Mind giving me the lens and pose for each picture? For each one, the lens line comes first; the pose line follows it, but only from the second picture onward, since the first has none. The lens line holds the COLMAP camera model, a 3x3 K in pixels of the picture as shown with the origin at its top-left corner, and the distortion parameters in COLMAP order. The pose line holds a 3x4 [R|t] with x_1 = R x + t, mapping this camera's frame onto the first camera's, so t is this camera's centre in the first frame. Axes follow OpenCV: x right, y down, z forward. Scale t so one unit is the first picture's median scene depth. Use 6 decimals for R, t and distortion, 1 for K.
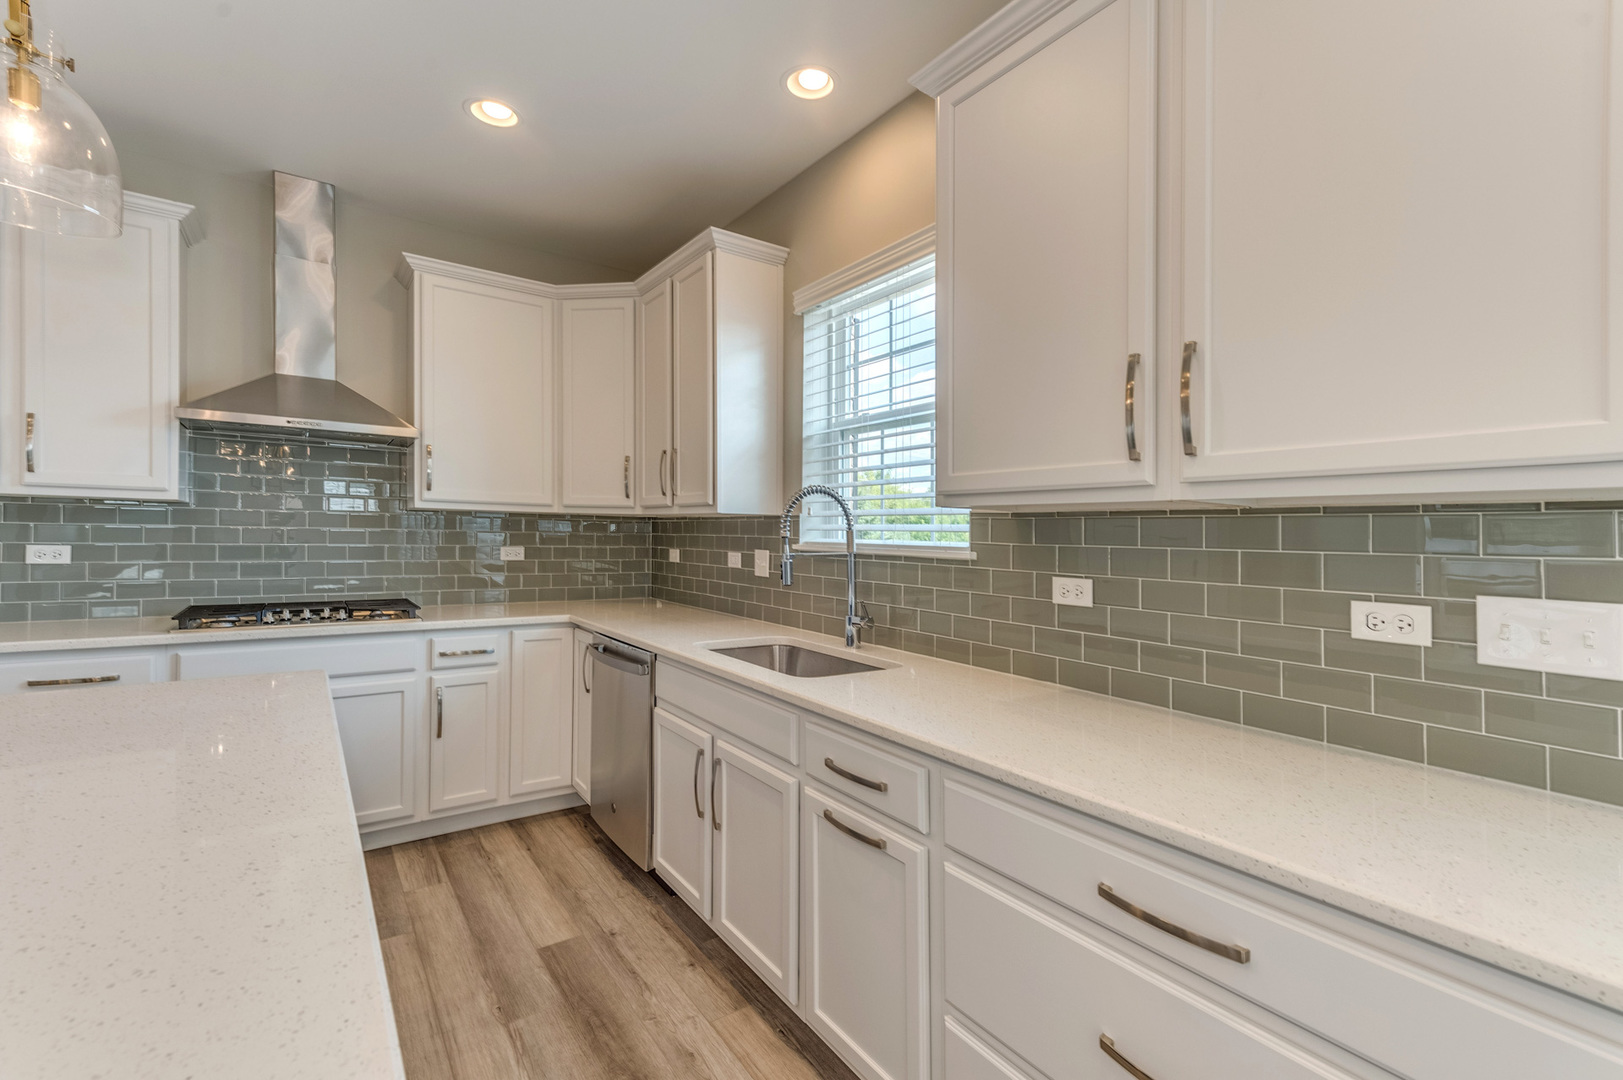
lens RADIAL K [[714.1, 0, 808.3], [0, 714.1, 522.0], [0, 0, 1]] dist [0.010592, -0.001378]
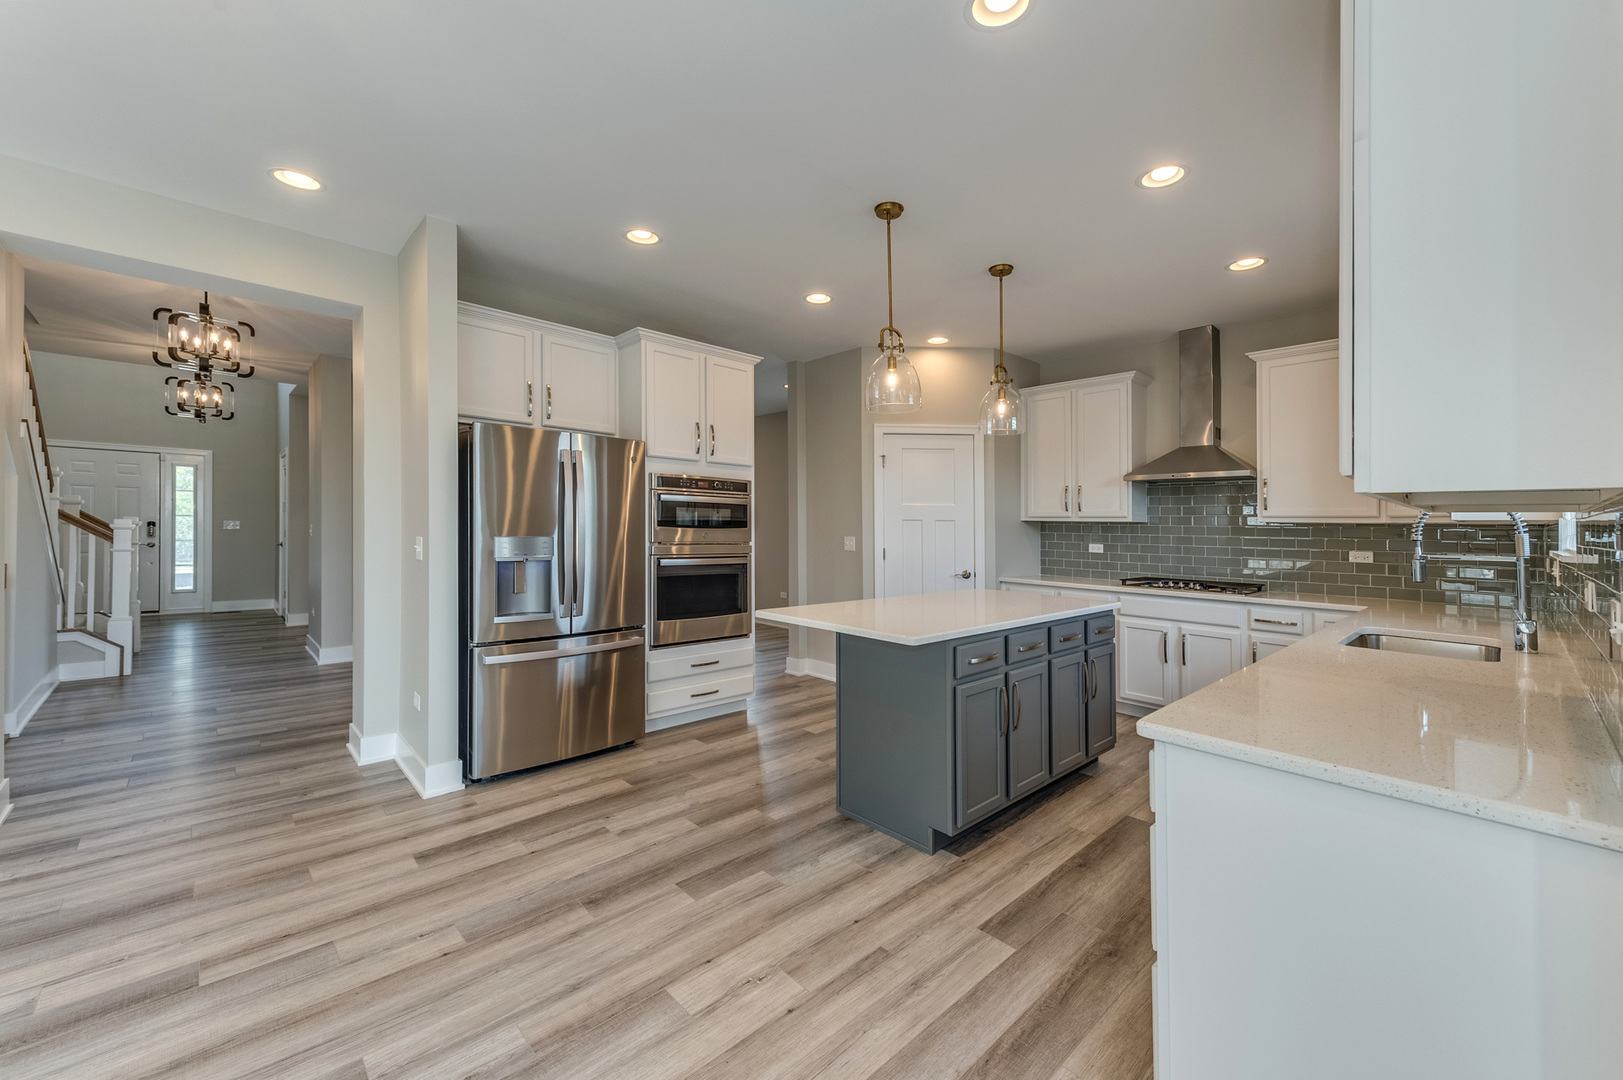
lens RADIAL K [[633.7, 0, 823.1], [0, 633.7, 540.8], [0, 0, 1]] dist [0.019089, -0.004256]
pose [[0.148716, 0.002714, -0.988876, 0.714325], [0.006214, 0.999974, 0.003679, 0.009147], [0.988860, -0.006692, 0.148695, -0.091591]]
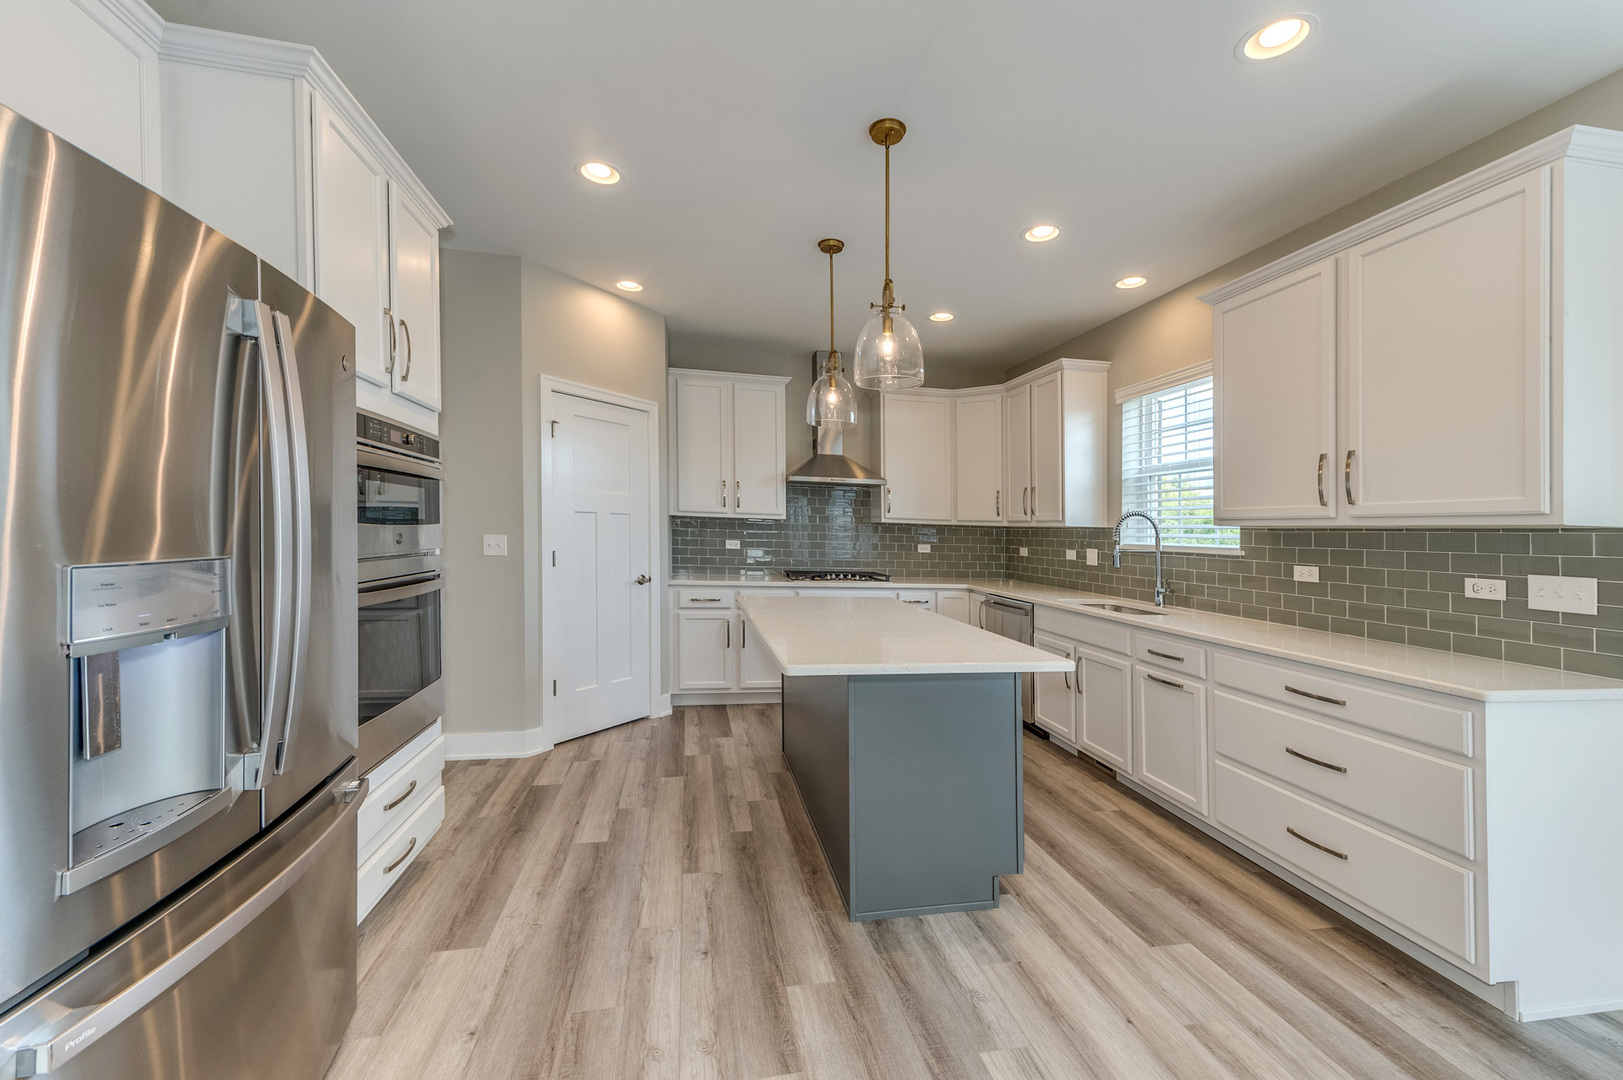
lens RADIAL K [[633.7, 0, 807.2], [0, 633.7, 521.4], [0, 0, 1]] dist [0.019089, -0.004256]
pose [[0.912370, -0.001738, -0.409362, -0.072465], [-0.000839, 0.999981, -0.006114, -0.014390], [0.409365, 0.005921, 0.912352, -0.647996]]
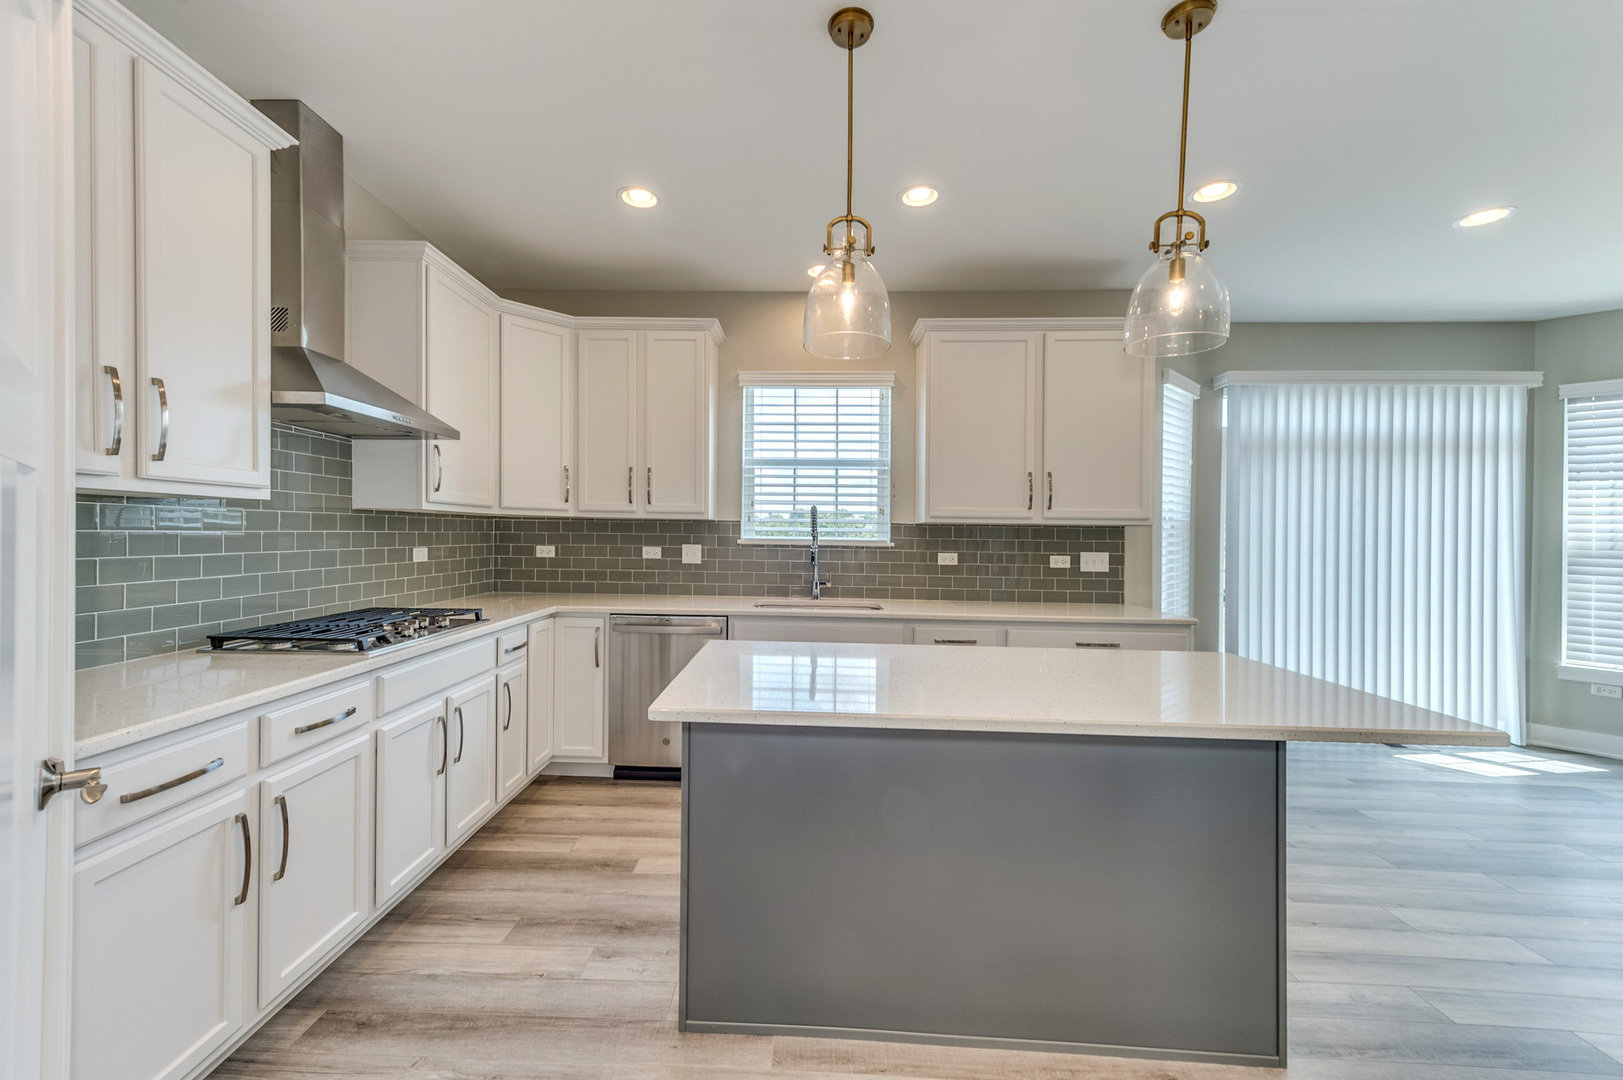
lens RADIAL K [[633.7, 0, 798.5], [0, 633.7, 534.6], [0, 0, 1]] dist [0.019089, -0.004256]
pose [[0.597924, -0.014511, 0.801421, -1.072781], [-0.017057, 0.999379, 0.030822, -0.024863], [-0.801371, -0.032099, 0.597305, 0.111787]]
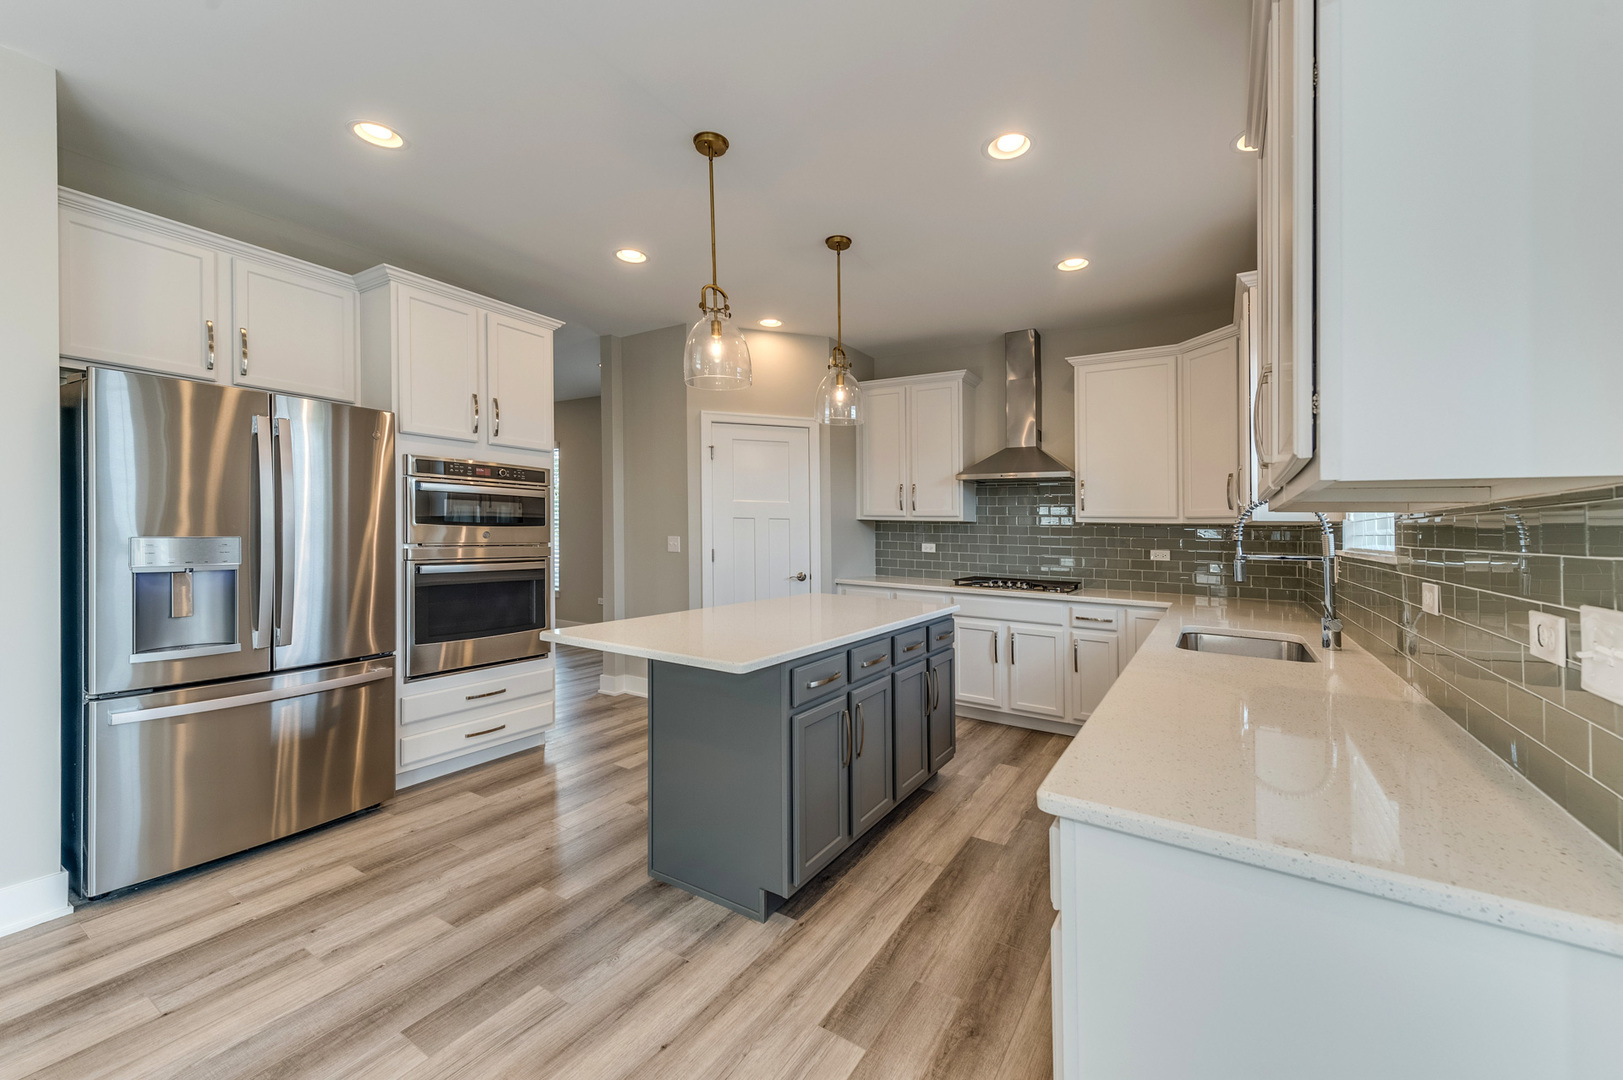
lens RADIAL K [[633.7, 0, 819.6], [0, 633.7, 537.4], [0, 0, 1]] dist [0.019089, -0.004256]
pose [[0.392905, -0.001067, -0.919578, 0.553148], [0.007240, 0.999972, 0.001933, 0.007023], [0.919550, -0.007418, 0.392902, -0.035718]]
